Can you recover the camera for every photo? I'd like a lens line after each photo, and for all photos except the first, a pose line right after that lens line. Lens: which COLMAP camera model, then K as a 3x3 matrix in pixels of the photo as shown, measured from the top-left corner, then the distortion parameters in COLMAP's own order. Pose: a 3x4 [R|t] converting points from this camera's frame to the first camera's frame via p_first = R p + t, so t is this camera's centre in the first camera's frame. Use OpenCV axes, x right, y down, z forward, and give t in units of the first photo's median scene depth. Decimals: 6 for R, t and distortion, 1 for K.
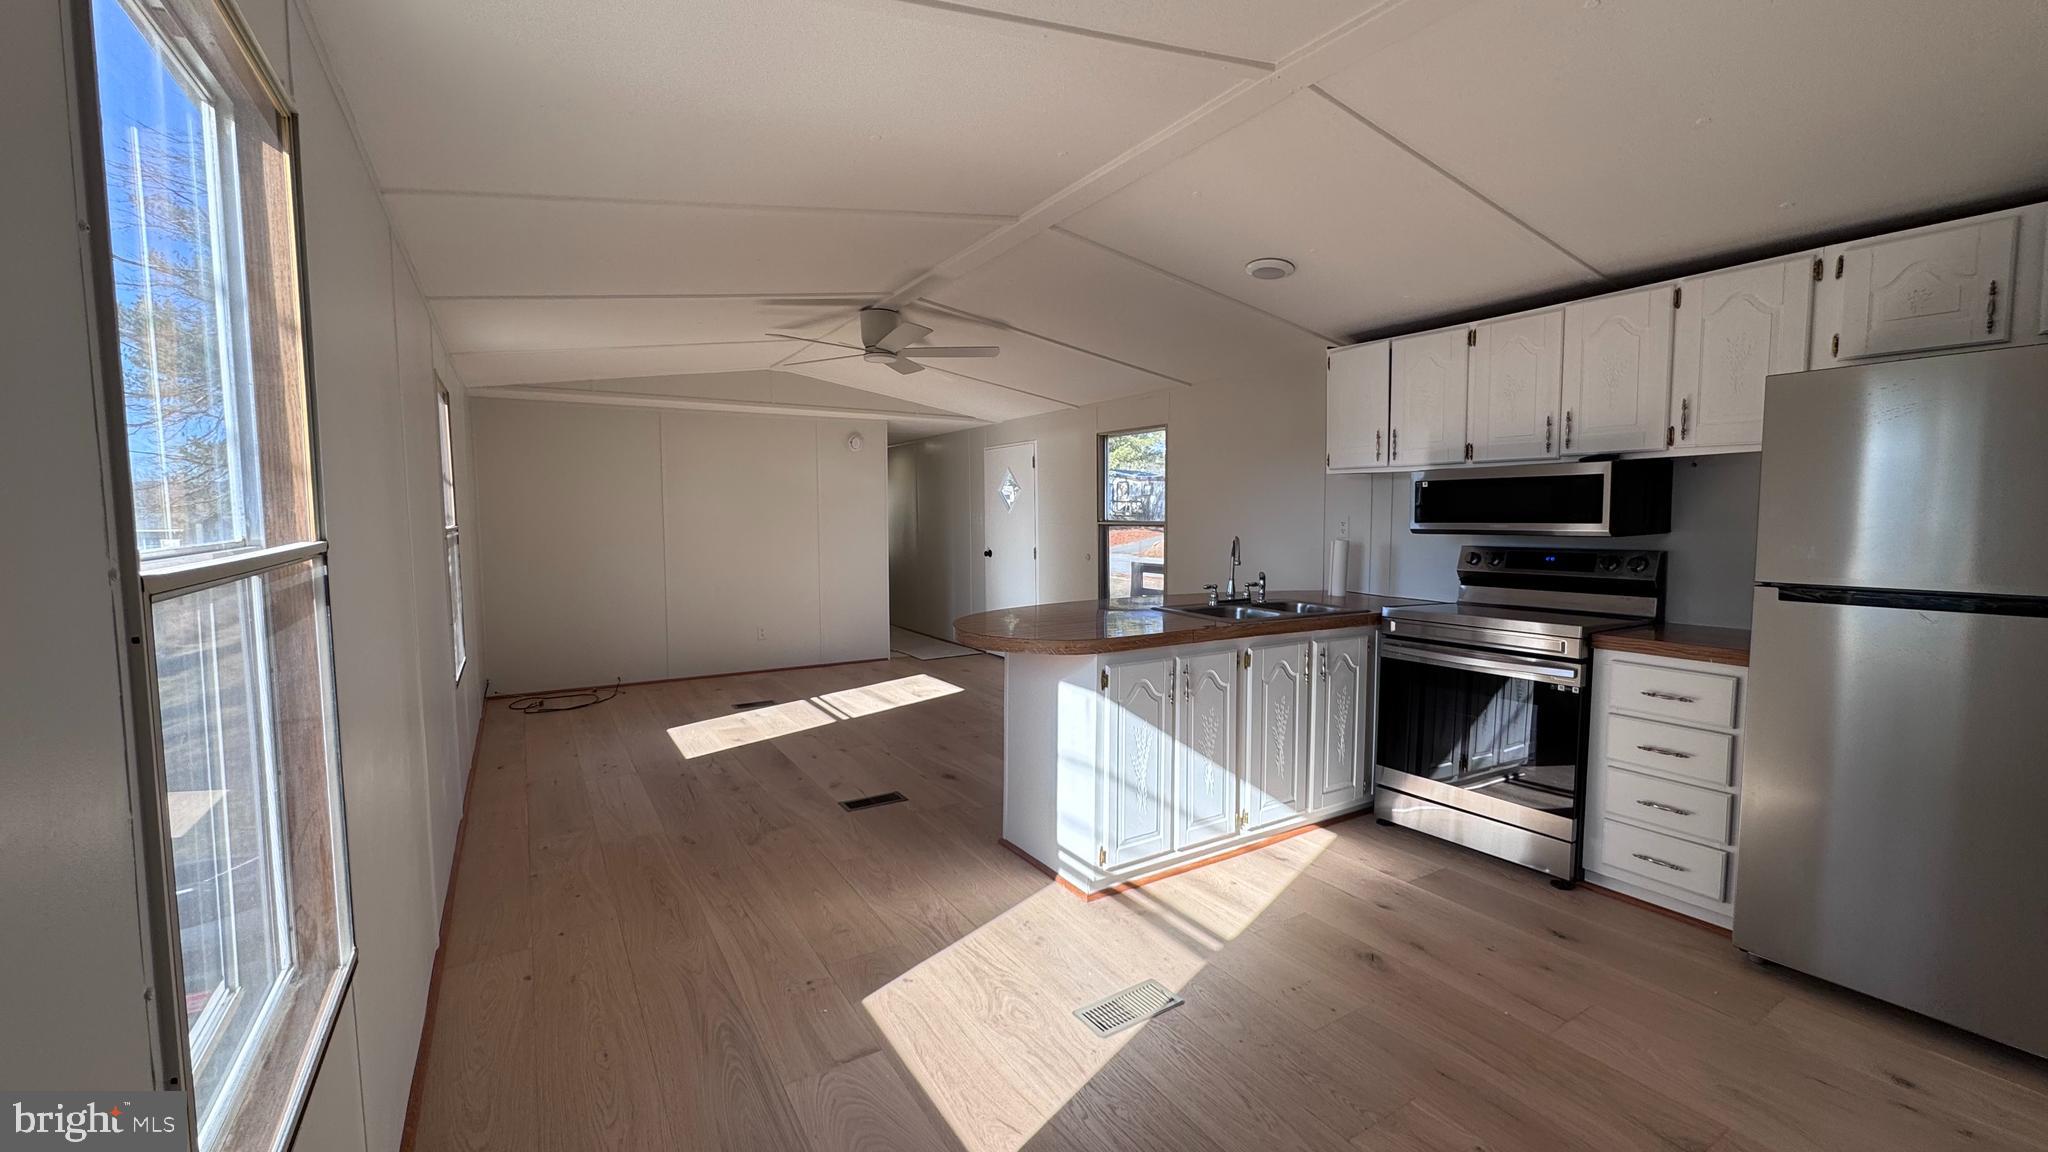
lens RADIAL K [[814.0, 0, 1022.9], [0, 814.0, 571.4], [0, 0, 1]] dist [-0.003069, 0.000113]
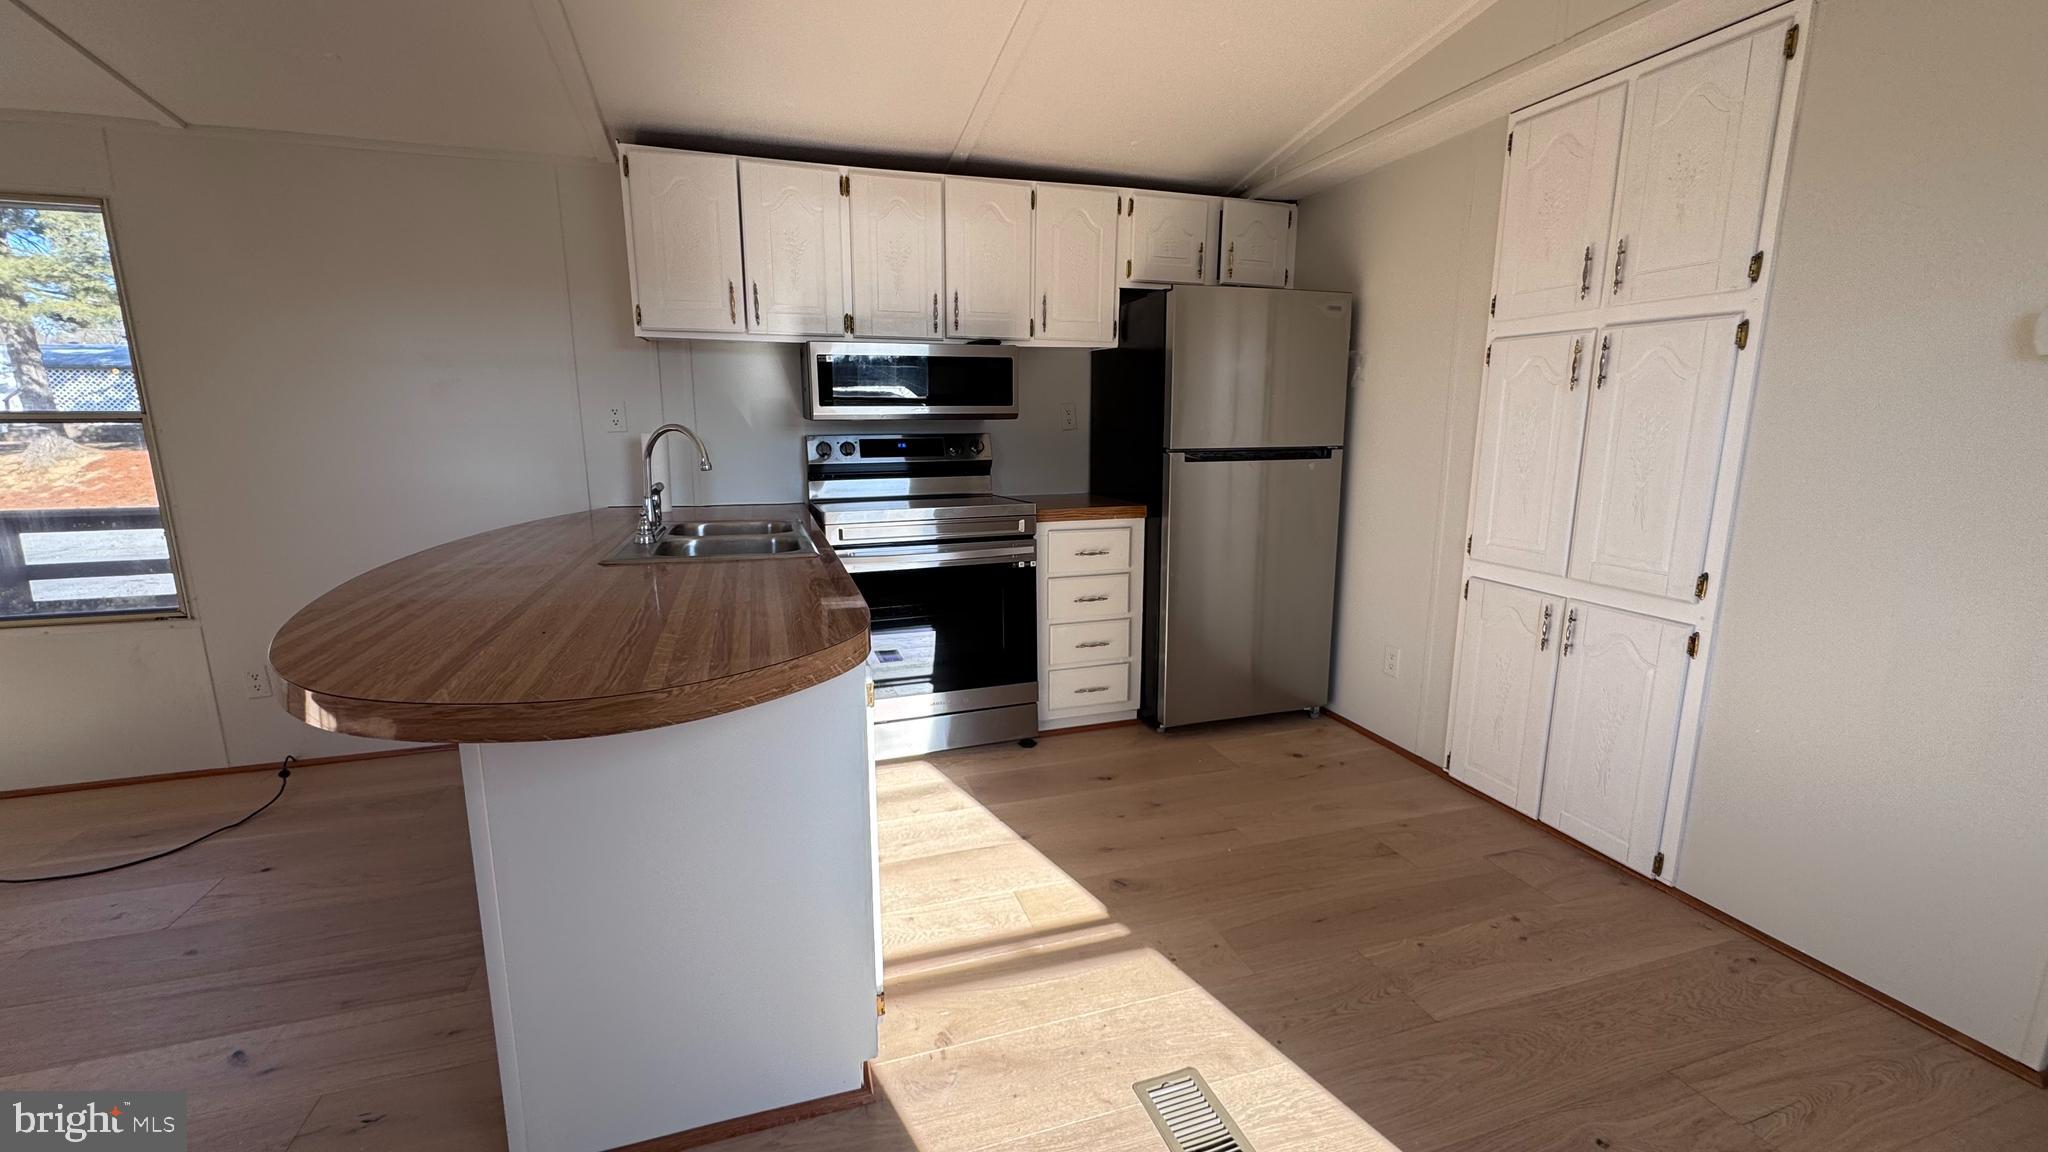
lens RADIAL K [[814.0, 0, 1022.9], [0, 814.0, 571.4], [0, 0, 1]] dist [-0.003069, 0.000113]
pose [[0.239005, -0.177450, 0.954666, -0.294800], [0.070055, 0.983749, 0.165318, -0.018460], [-0.968488, 0.027367, 0.247552, 0.640249]]
